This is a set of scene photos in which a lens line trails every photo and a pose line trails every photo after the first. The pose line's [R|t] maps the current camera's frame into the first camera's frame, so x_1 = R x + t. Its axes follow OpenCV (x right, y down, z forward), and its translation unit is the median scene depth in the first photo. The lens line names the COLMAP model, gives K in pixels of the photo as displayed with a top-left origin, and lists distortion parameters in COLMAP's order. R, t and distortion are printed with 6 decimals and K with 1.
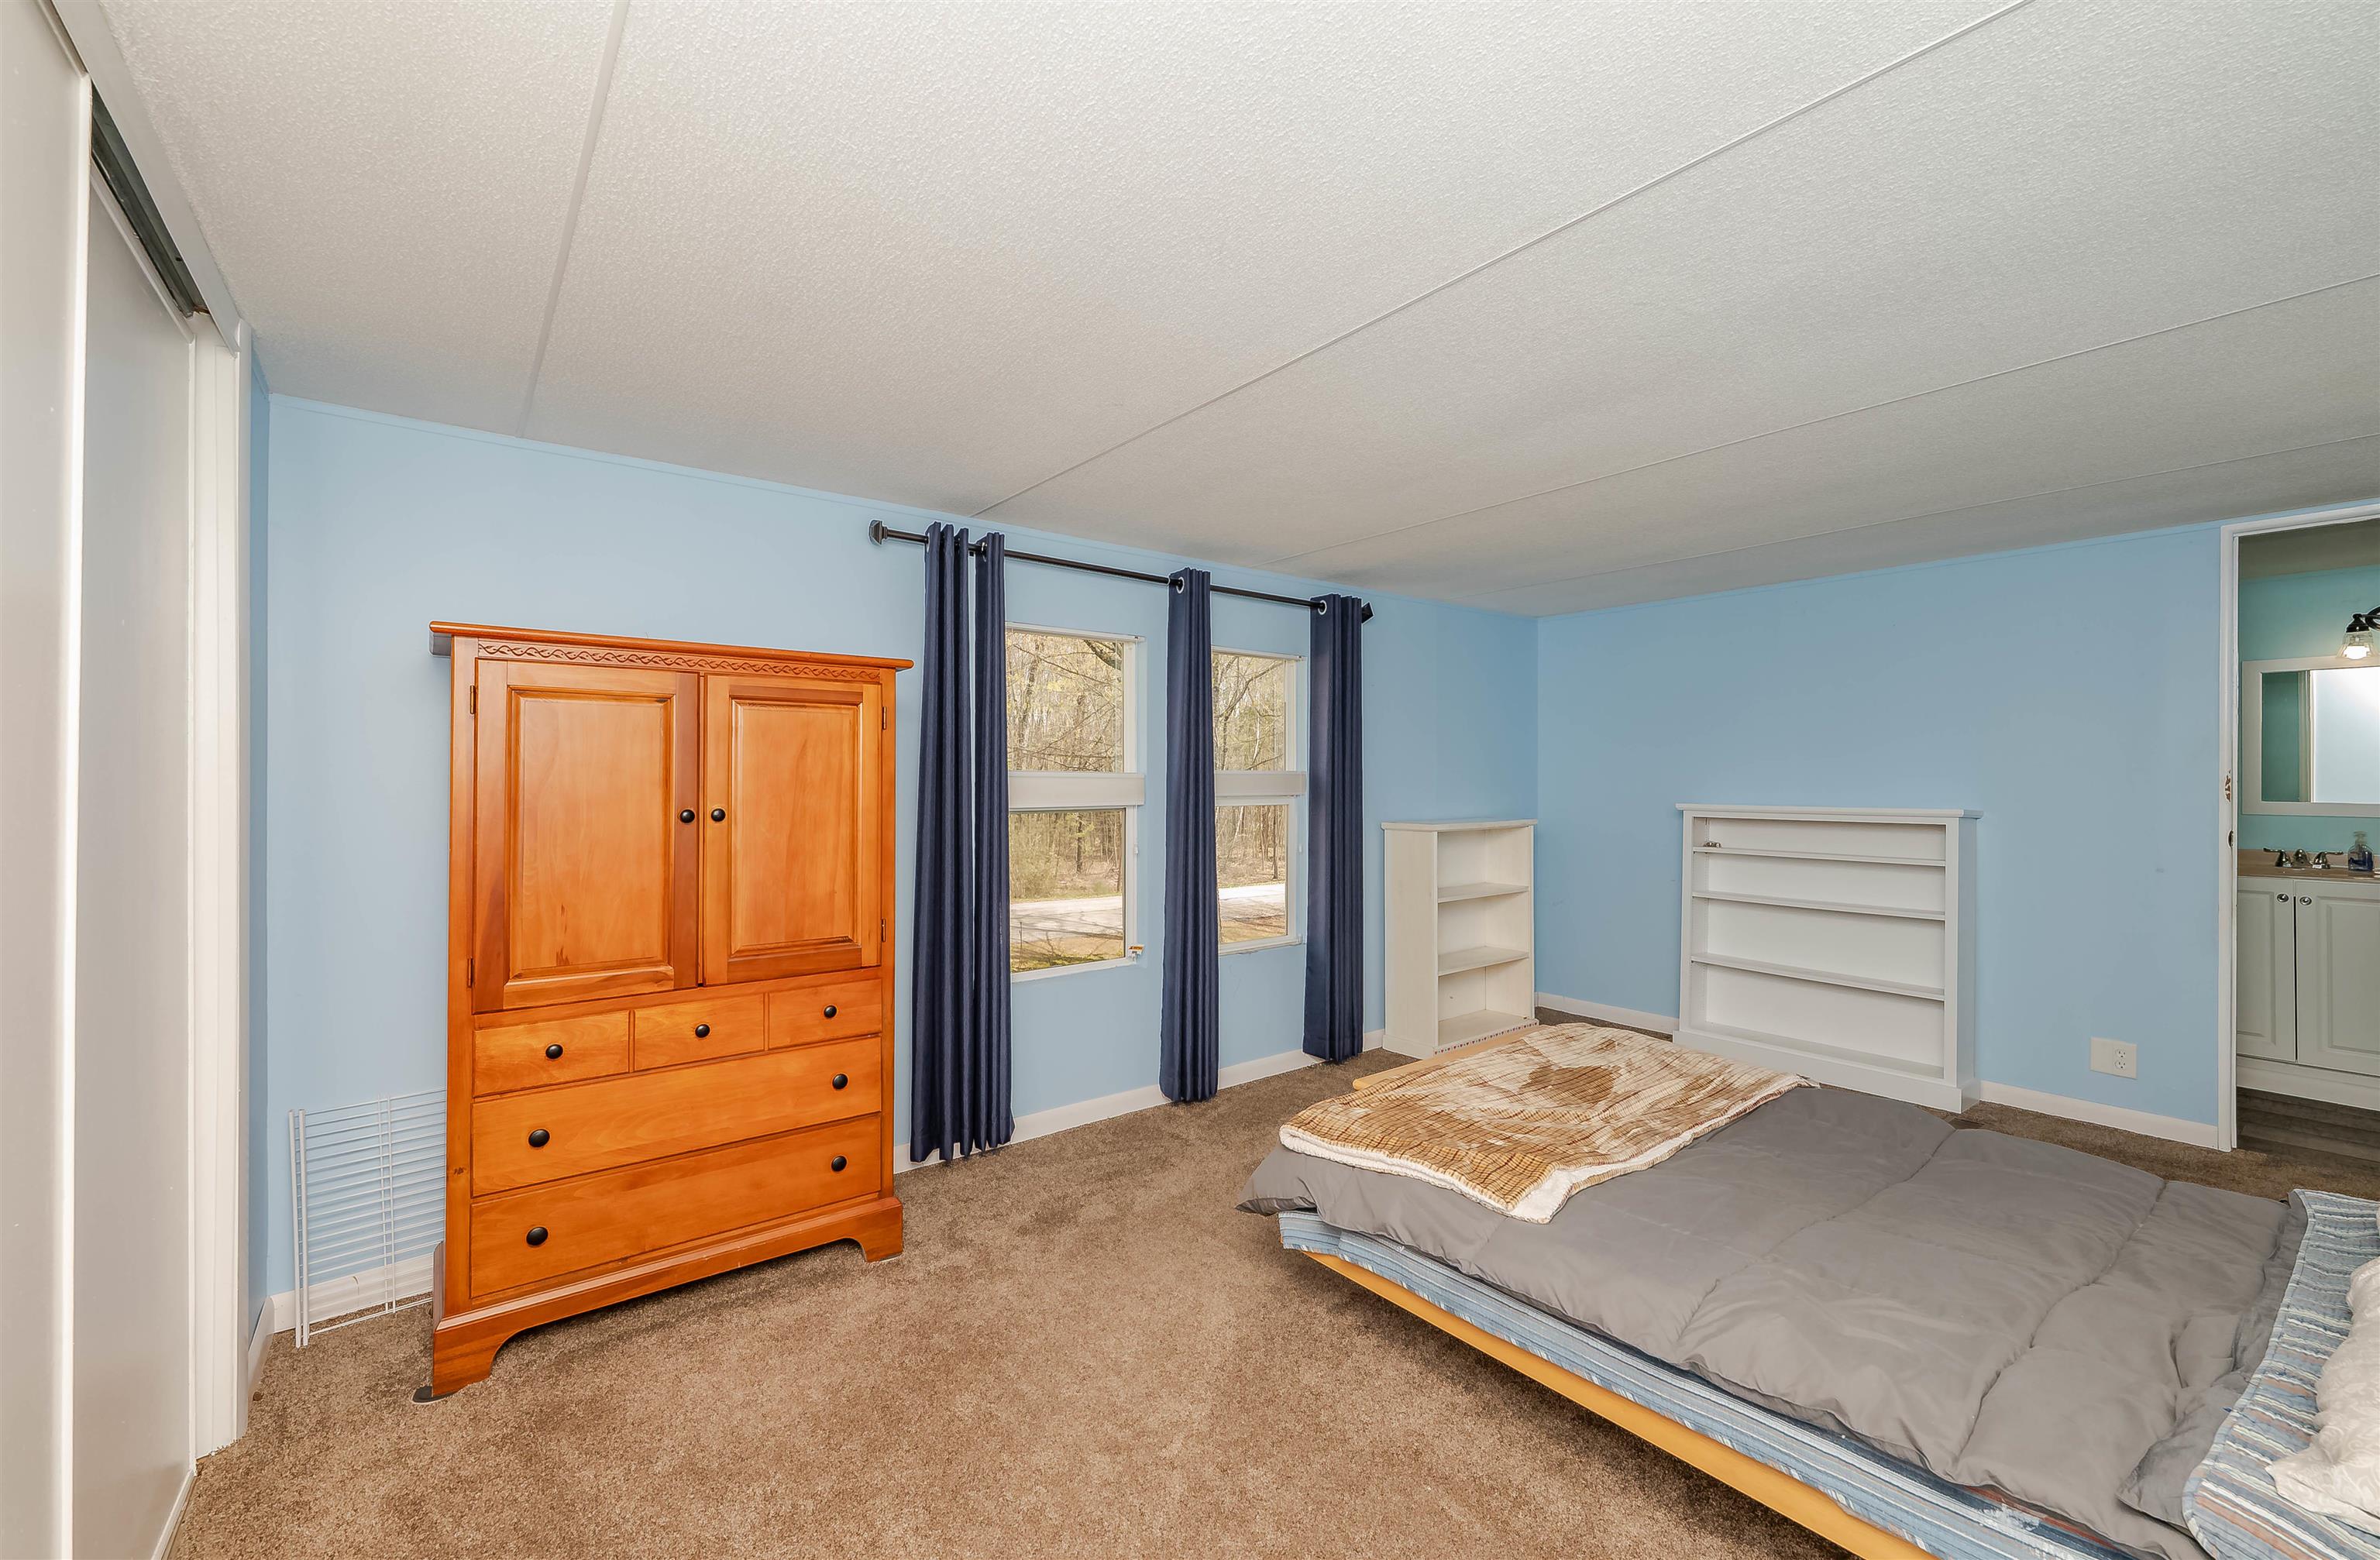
lens RADIAL K [[955.2, 0, 1200.1], [0, 955.2, 771.7], [0, 0, 1]] dist [0.000618, -0.000062]
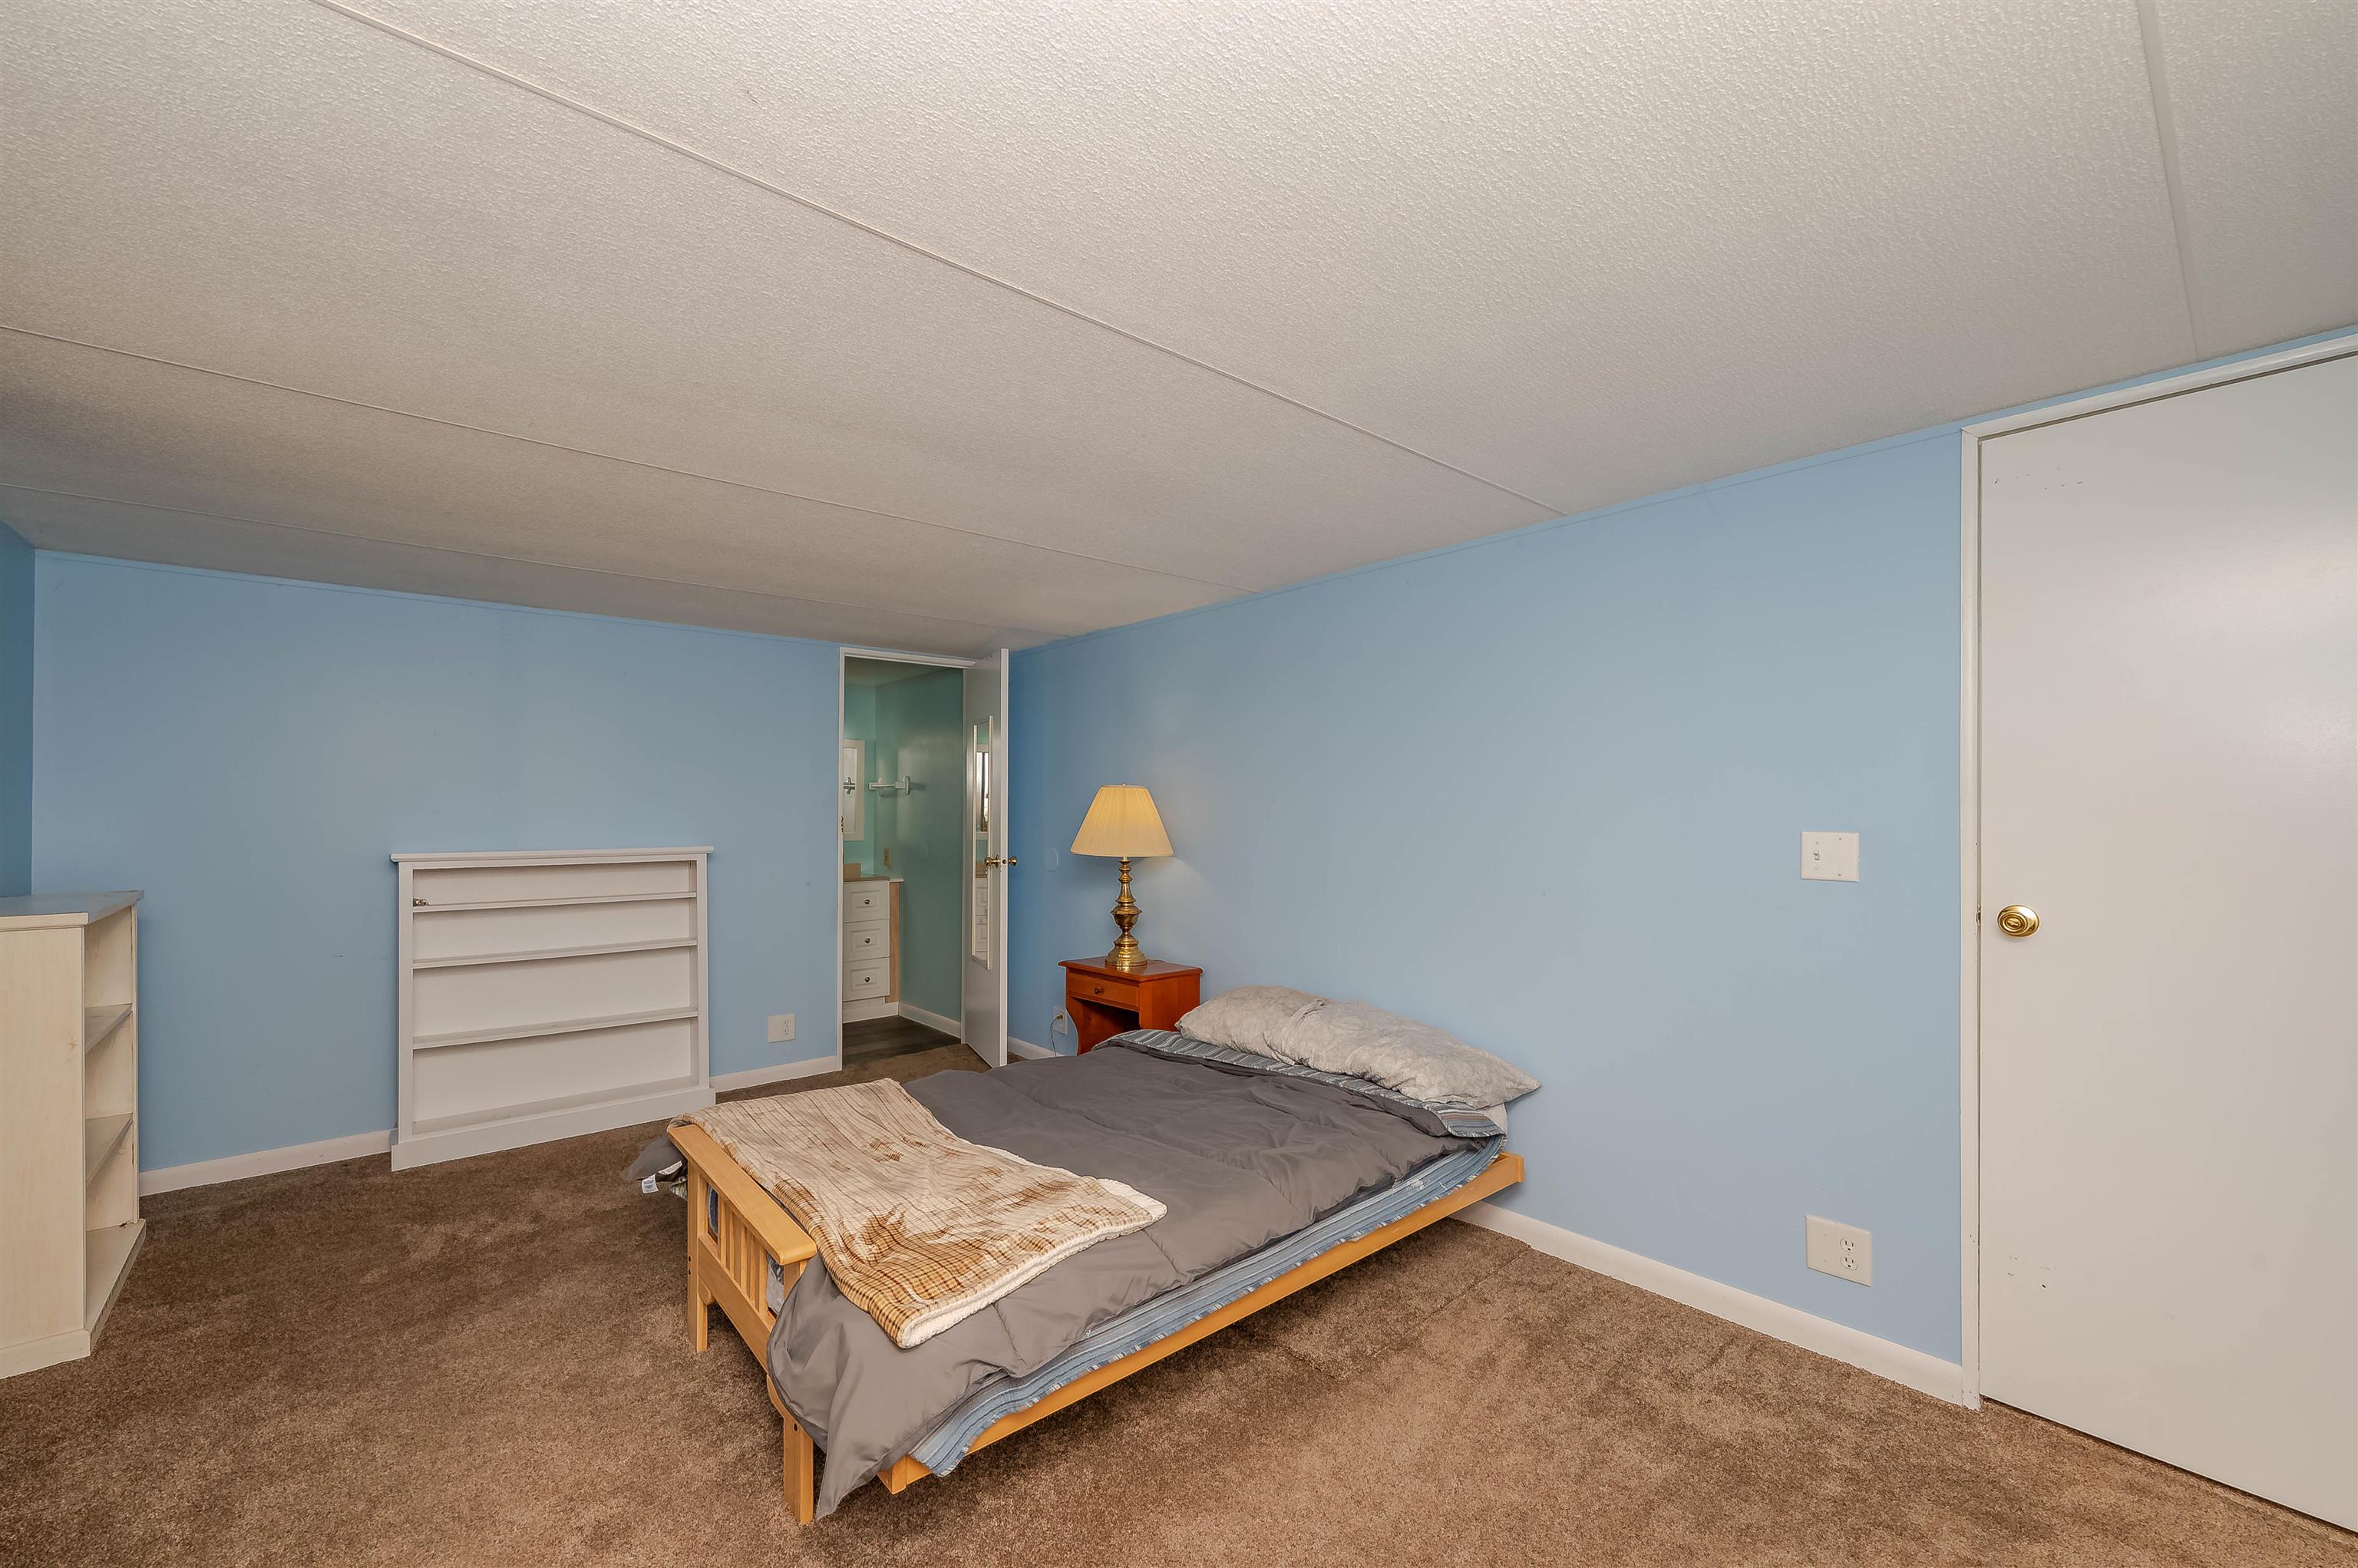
lens RADIAL K [[955.9, 0, 1164.2], [0, 955.9, 805.4], [0, 0, 1]] dist [-0.003763, 0.001655]
pose [[-0.044945, 0.006010, 0.998971, -0.417292], [-0.009214, 0.999937, -0.006431, -0.009017], [-0.998947, -0.009494, -0.044887, 0.550097]]
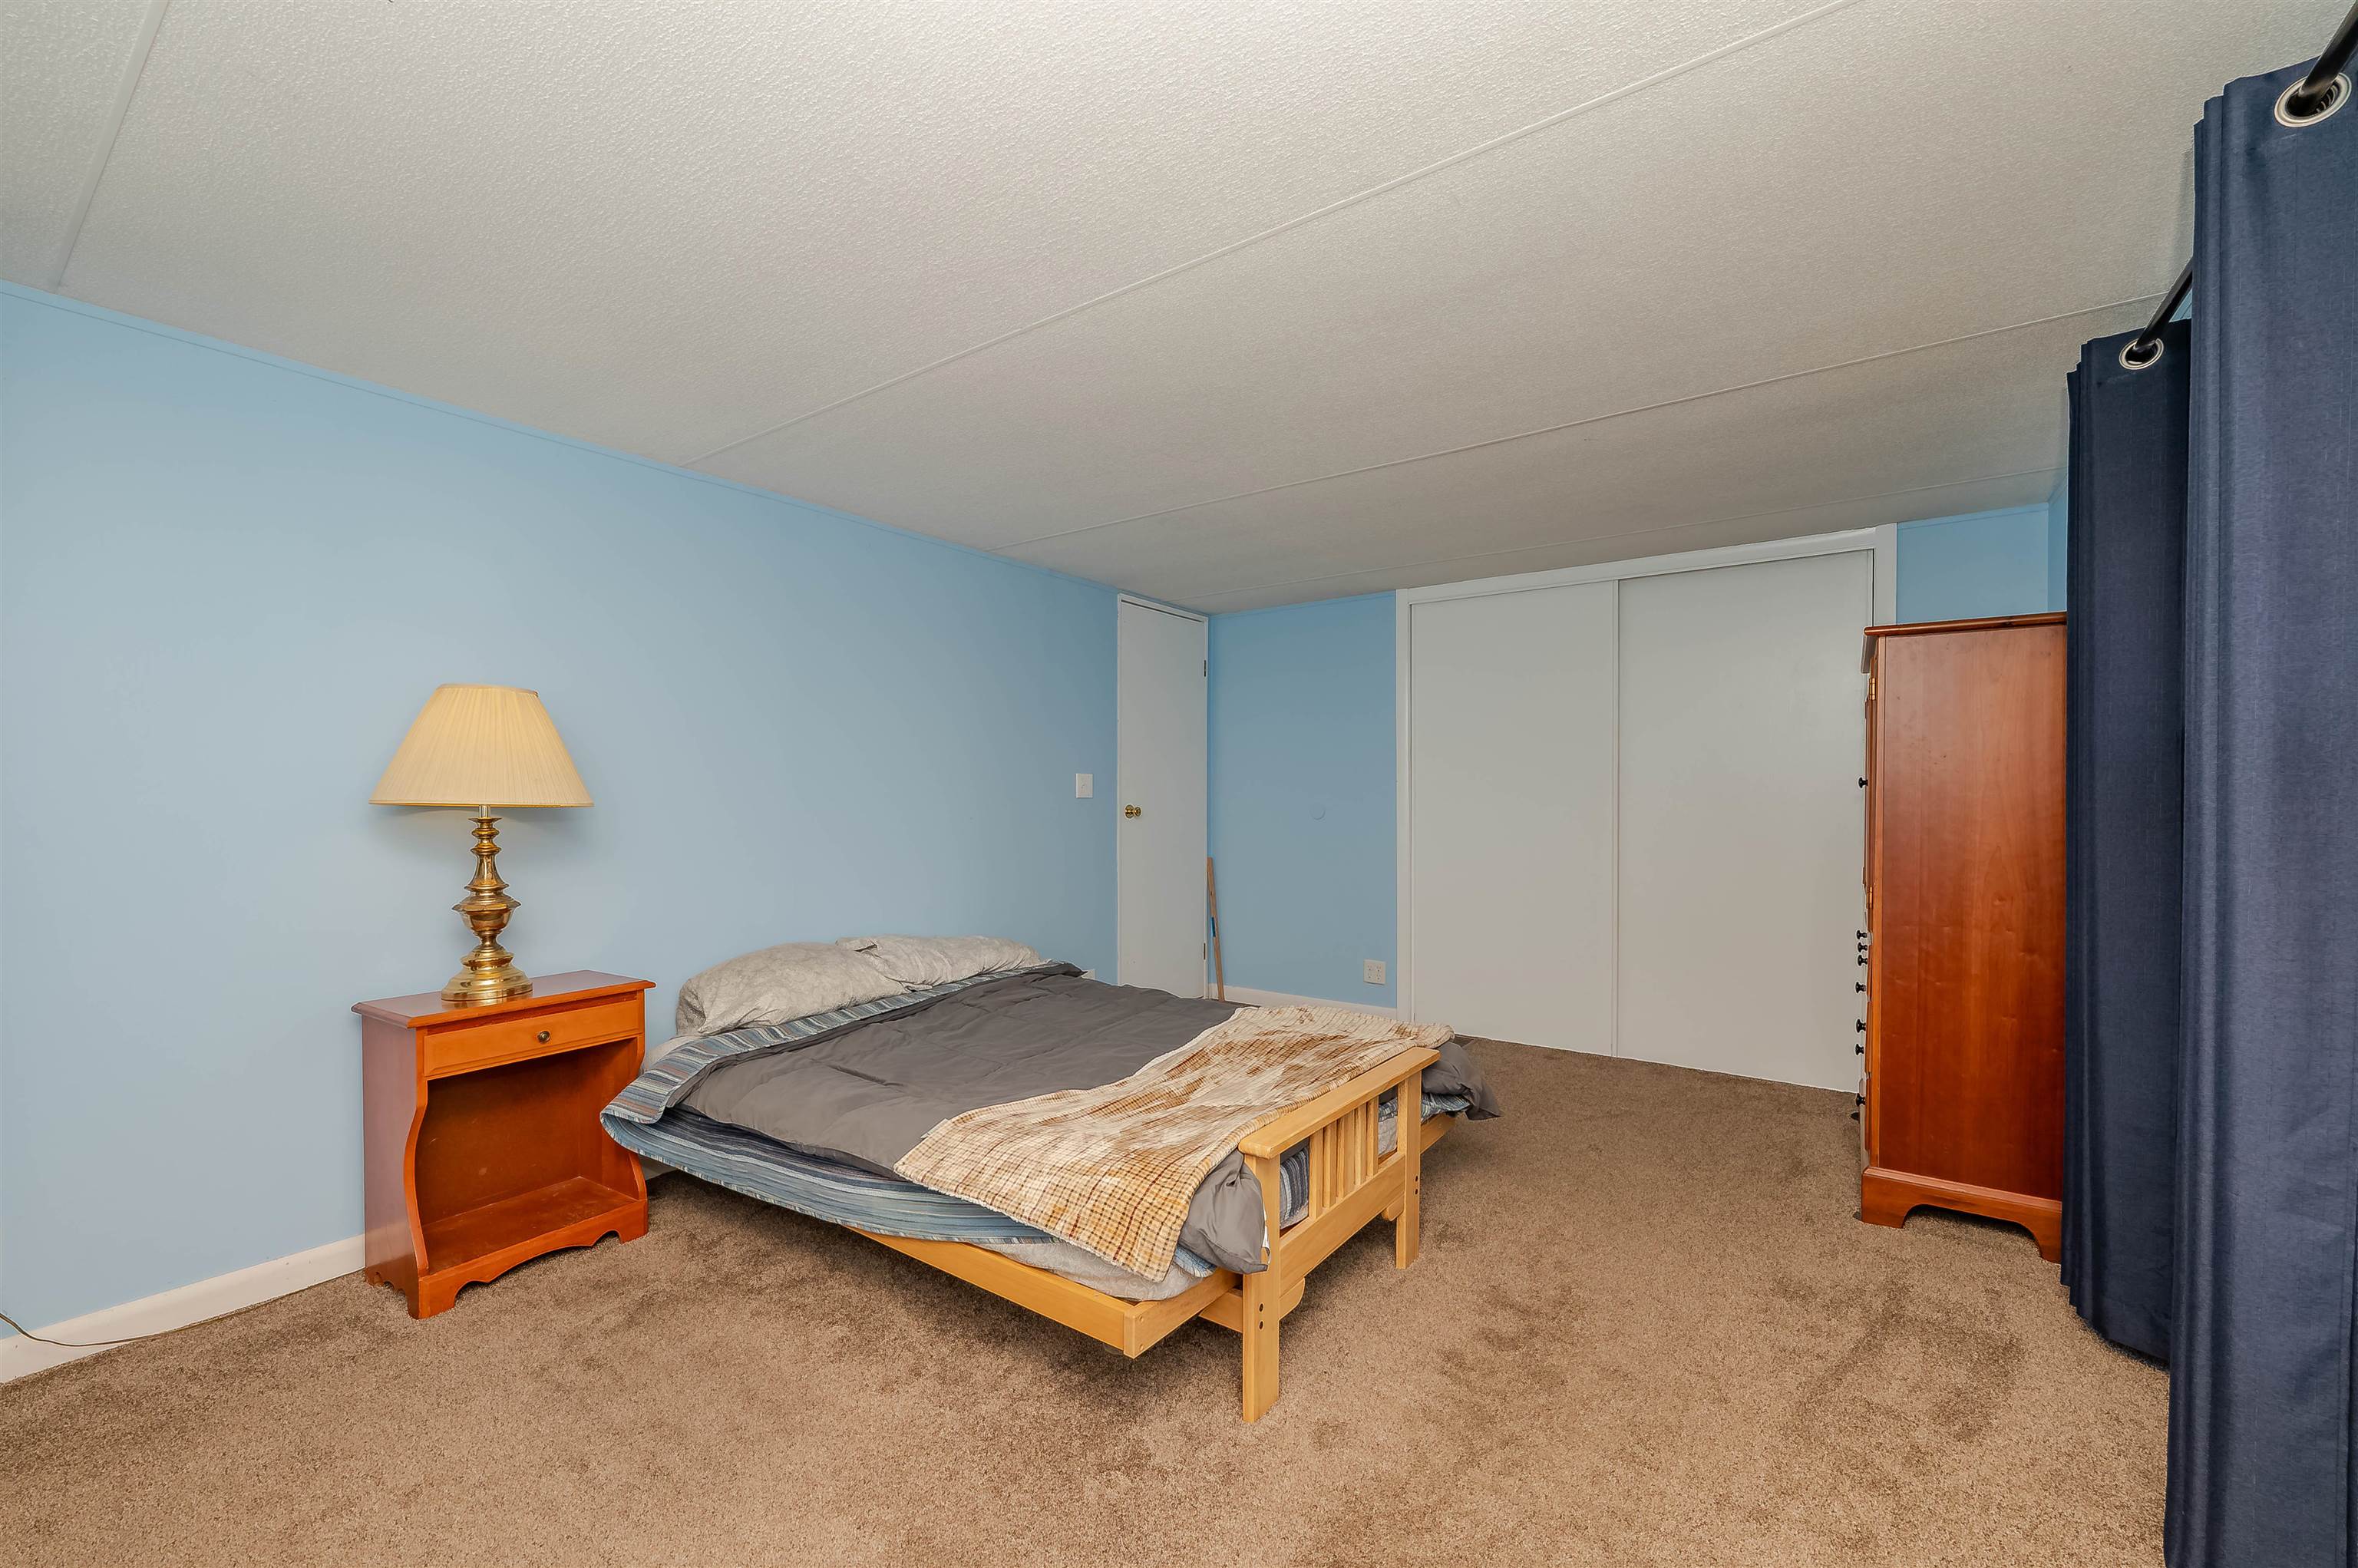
lens RADIAL K [[955.9, 0, 1164.8], [0, 955.9, 798.3], [0, 0, 1]] dist [-0.003763, 0.001655]
pose [[-0.962727, 0.002961, -0.270457, 0.529243], [0.004090, 0.999985, -0.003610, 0.045794], [0.270443, -0.004581, -0.962725, 1.380885]]
